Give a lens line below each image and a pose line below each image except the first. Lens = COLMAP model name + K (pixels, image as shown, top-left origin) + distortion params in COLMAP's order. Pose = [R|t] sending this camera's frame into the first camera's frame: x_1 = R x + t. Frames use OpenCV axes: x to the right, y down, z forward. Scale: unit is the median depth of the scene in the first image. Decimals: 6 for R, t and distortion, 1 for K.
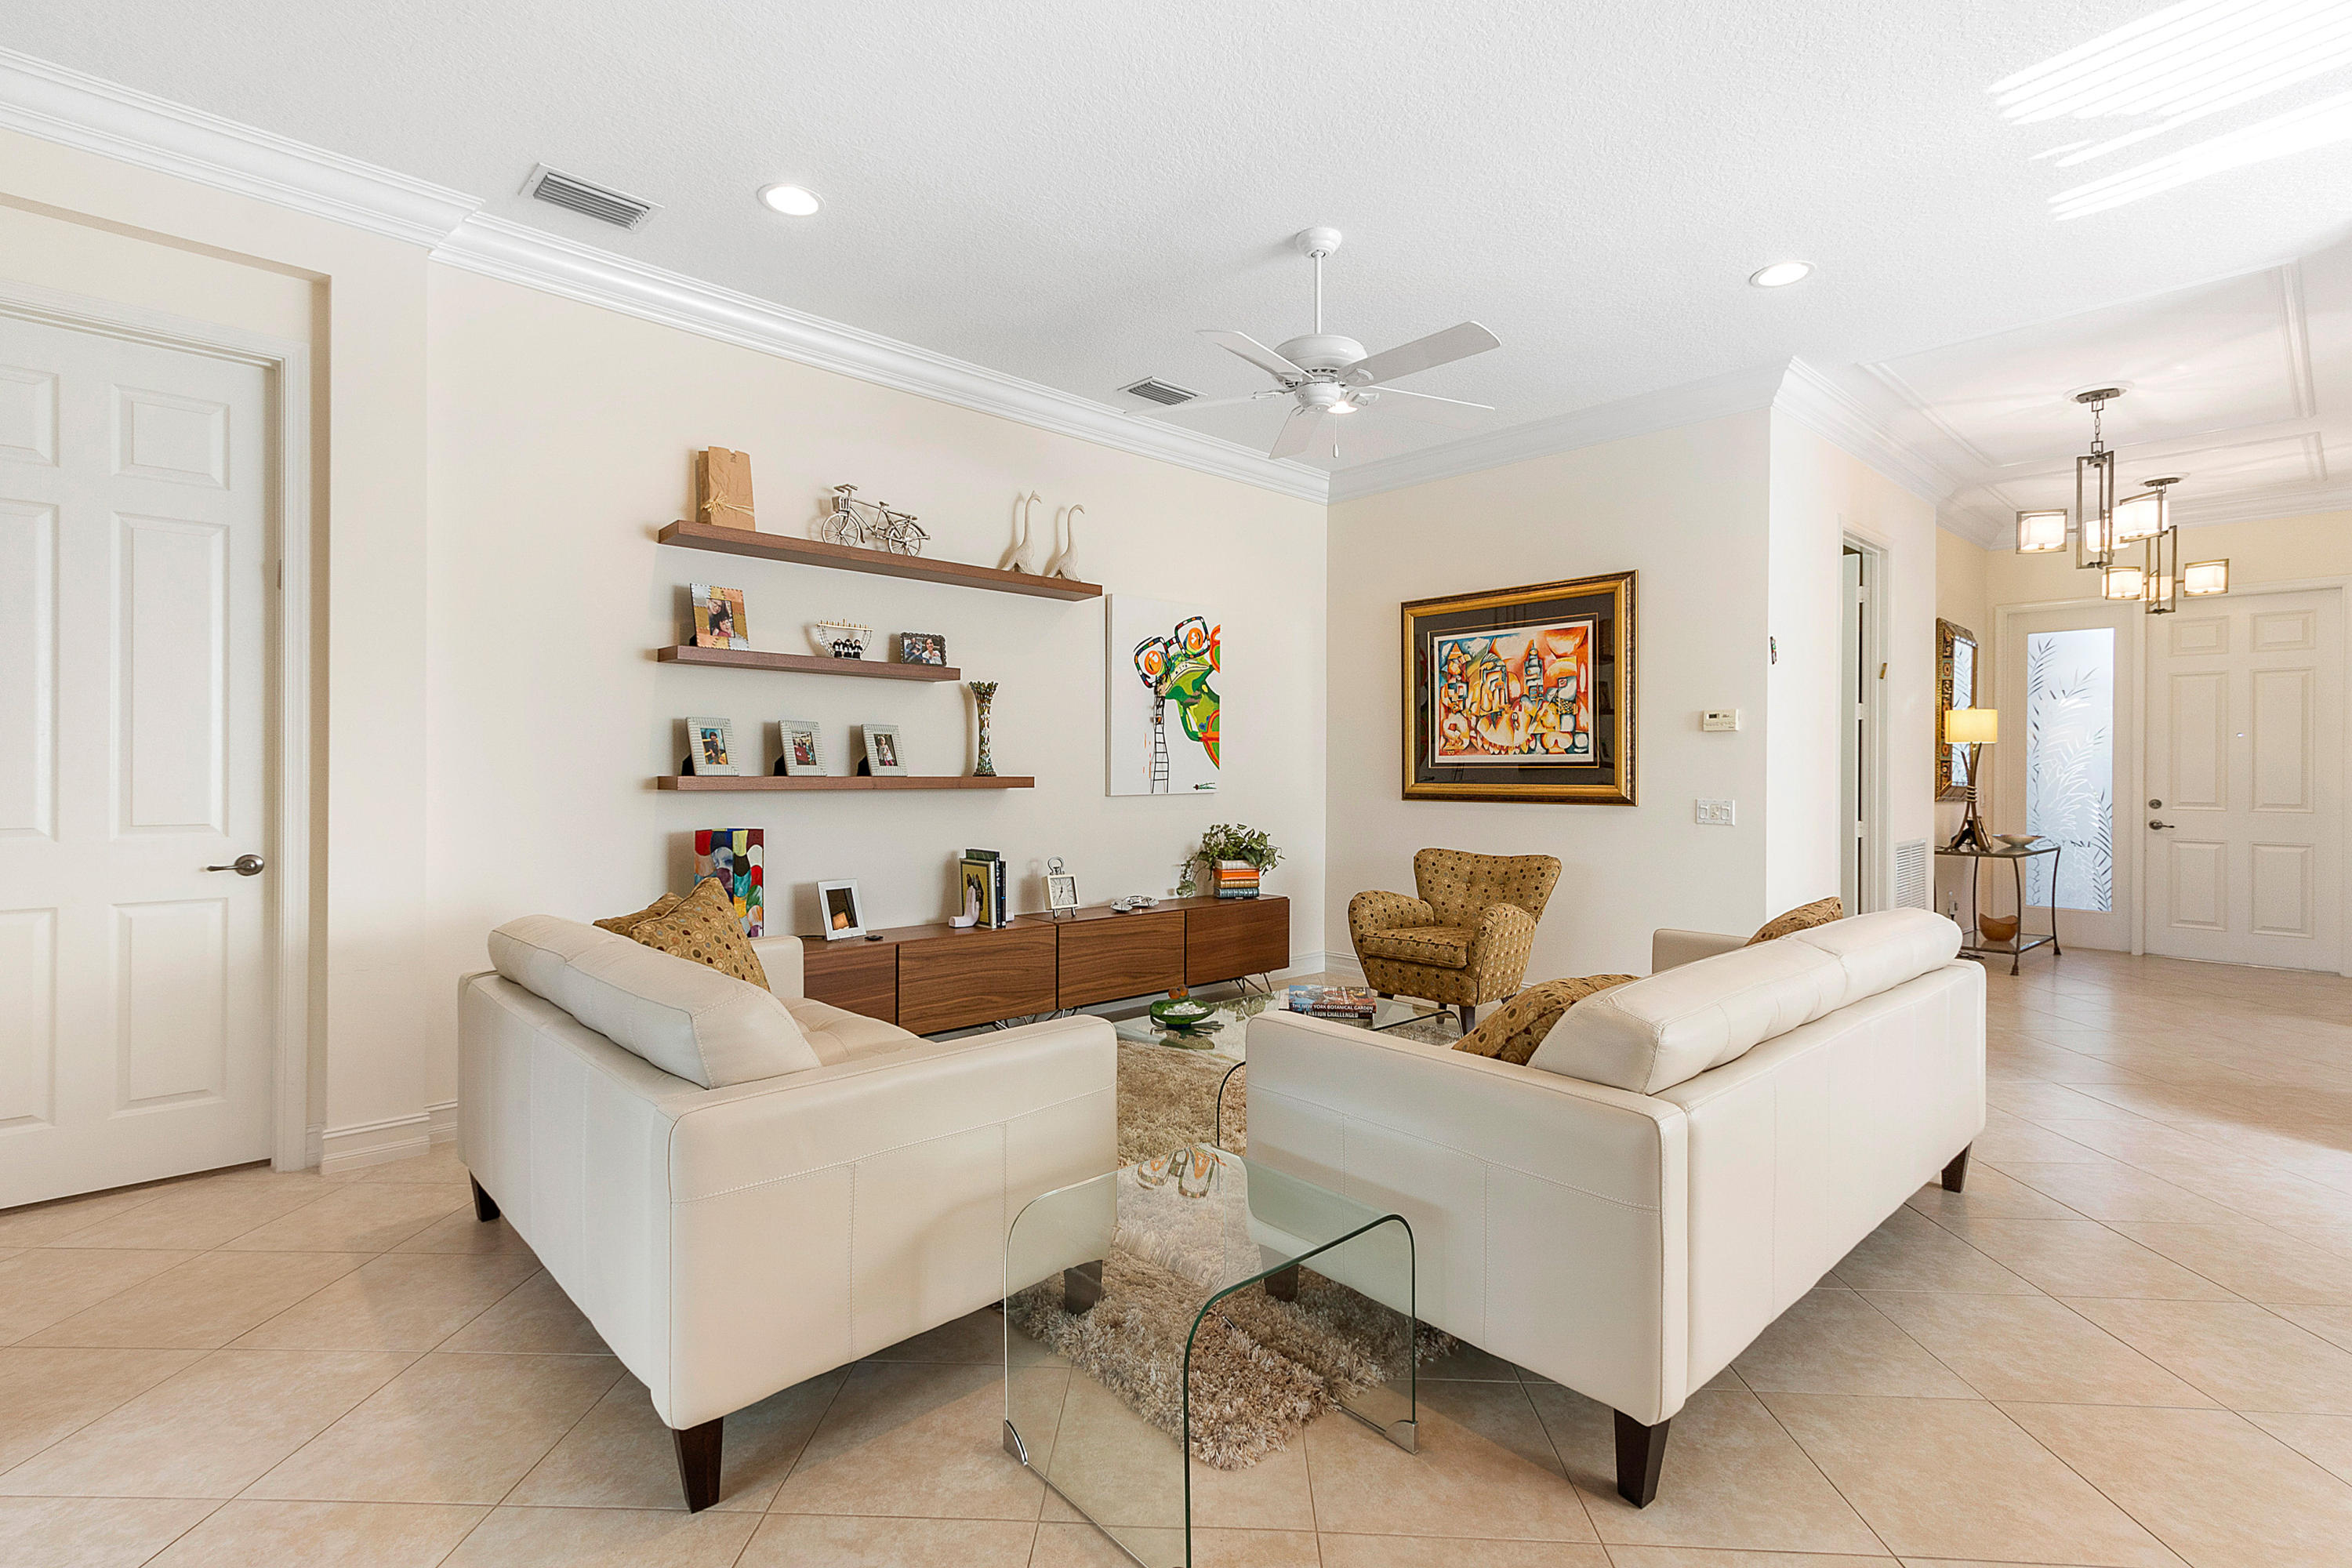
lens RADIAL K [[1090.6, 0, 1170.2], [0, 1090.6, 767.7], [0, 0, 1]] dist [0.007953, -0.000531]
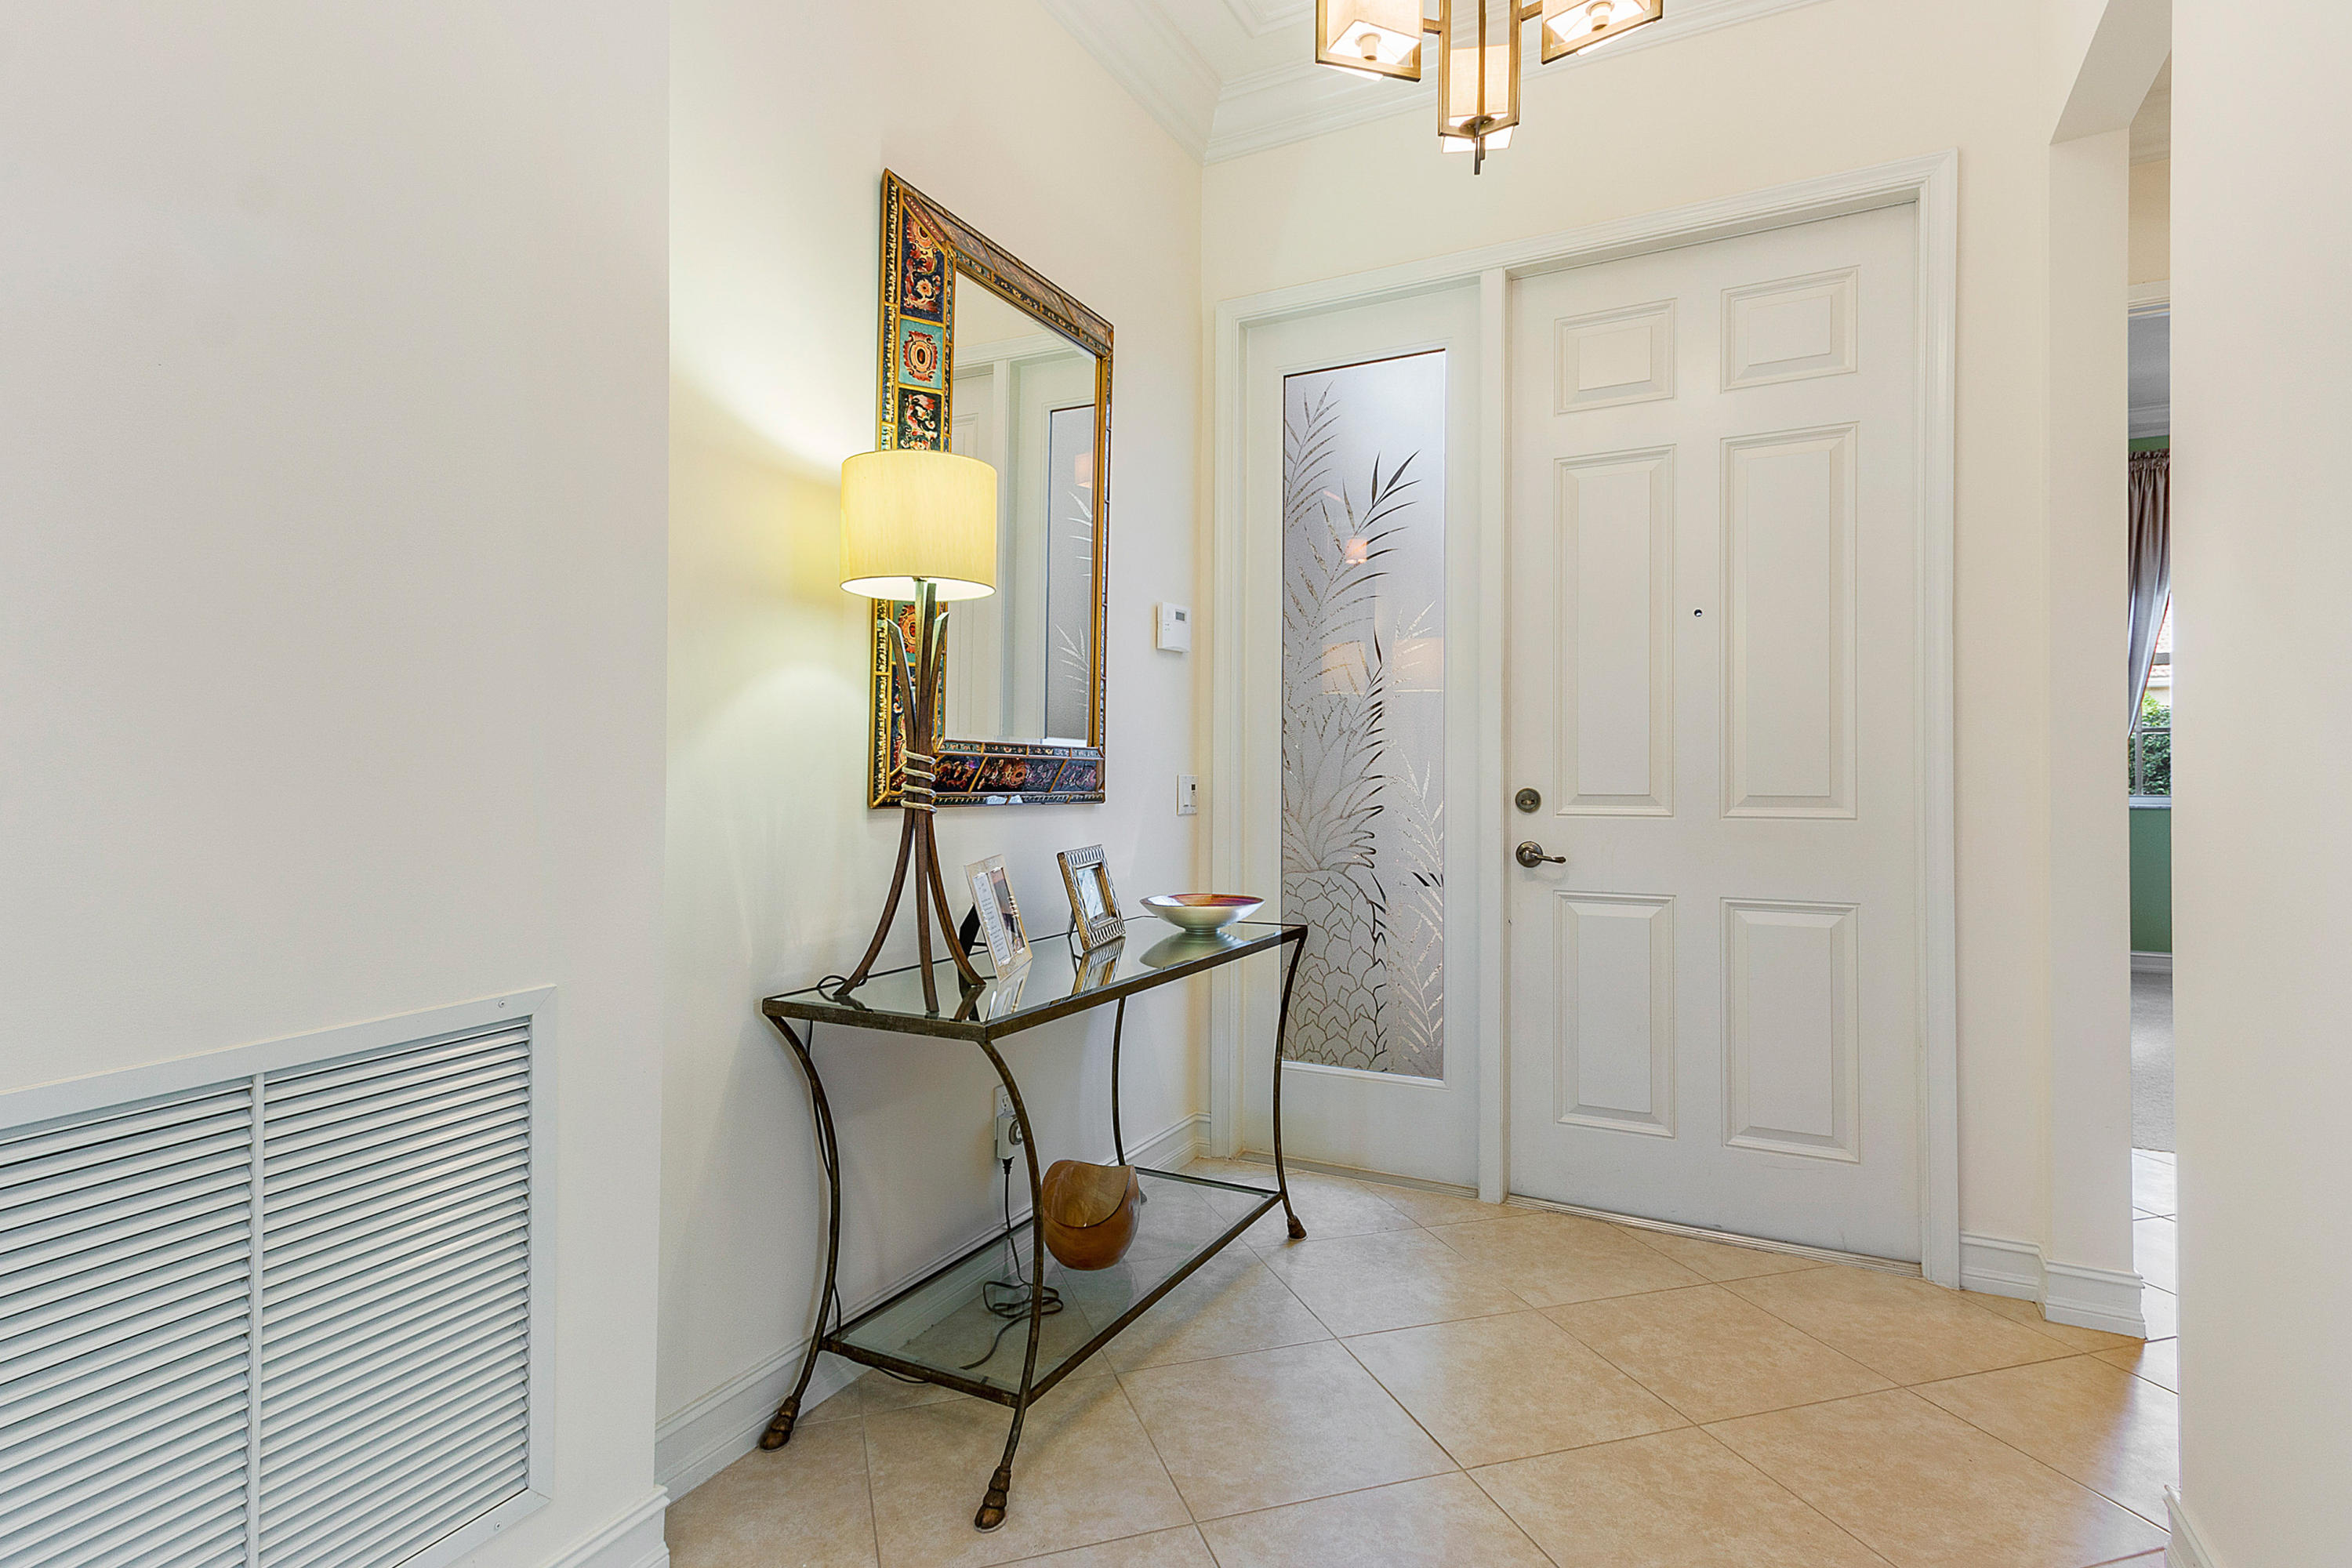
lens RADIAL K [[1180.9, 0, 1177.4], [0, 1180.9, 779.1], [0, 0, 1]] dist [0.001165, 0.000023]
pose [[0.937072, -0.014922, 0.348816, 0.658425], [0.011241, 0.999858, 0.012574, 0.019675], [-0.348954, -0.007862, 0.937107, 0.676850]]
